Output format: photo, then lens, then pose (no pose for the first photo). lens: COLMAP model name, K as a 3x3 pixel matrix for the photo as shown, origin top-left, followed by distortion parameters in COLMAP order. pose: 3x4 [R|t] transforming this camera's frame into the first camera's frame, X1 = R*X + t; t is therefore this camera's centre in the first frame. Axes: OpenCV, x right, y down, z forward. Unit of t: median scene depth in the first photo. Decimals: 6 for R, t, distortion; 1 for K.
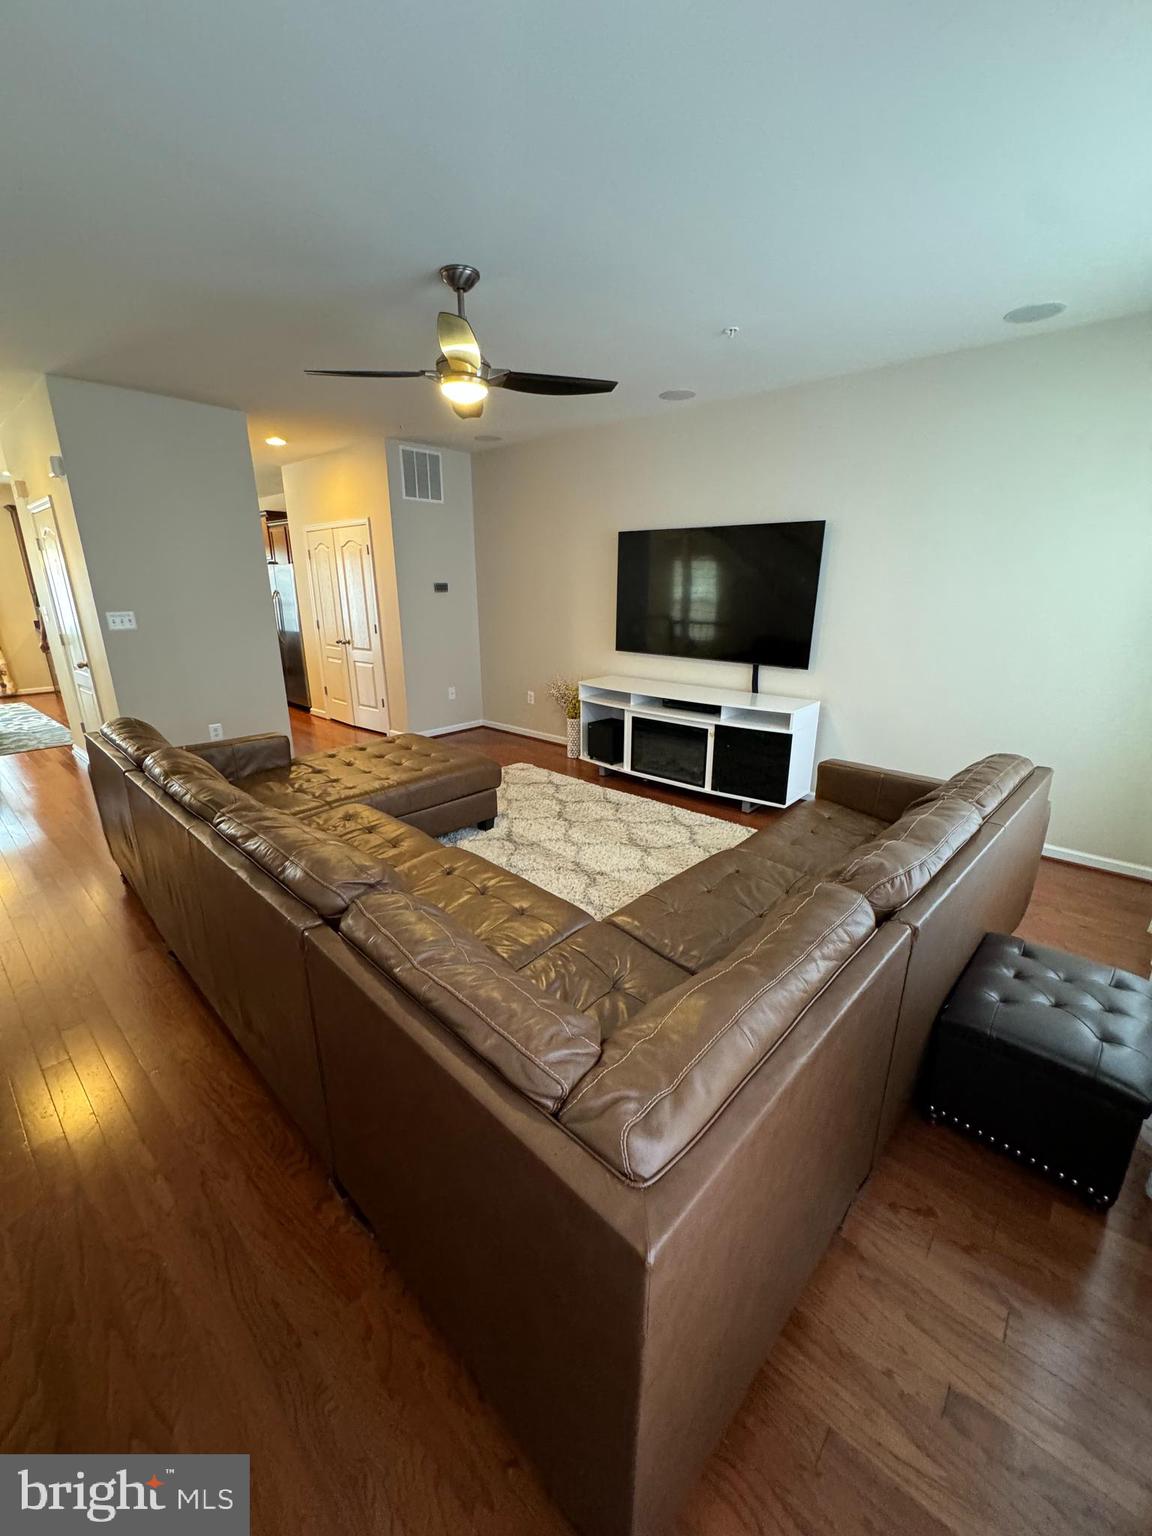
lens RADIAL K [[613.3, 0, 576.9], [0, 613.3, 772.4], [0, 0, 1]] dist [-0.003060, -0.000394]
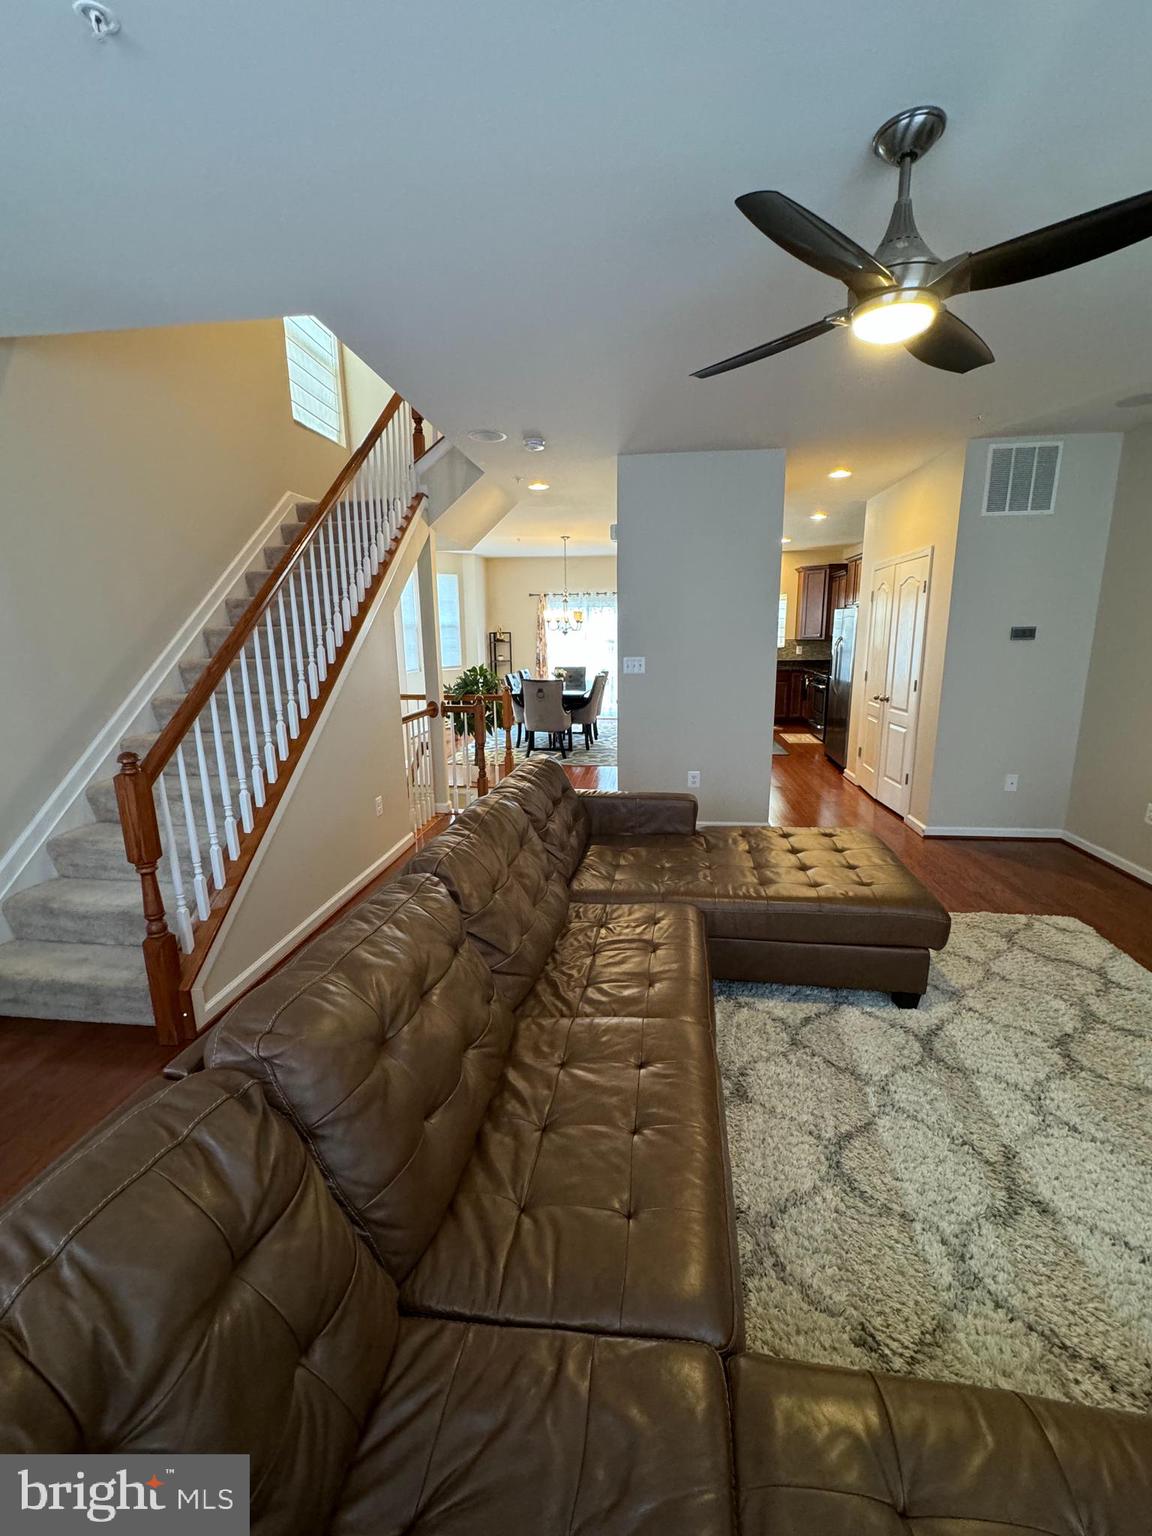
lens RADIAL K [[638.5, 0, 581.3], [0, 638.5, 771.6], [0, 0, 1]] dist [-0.002158, -0.000376]
pose [[0.571833, 0.168280, -0.802925, 0.143504], [-0.231195, 0.972122, 0.039087, -0.087316], [0.787119, 0.163281, 0.594797, 0.284264]]
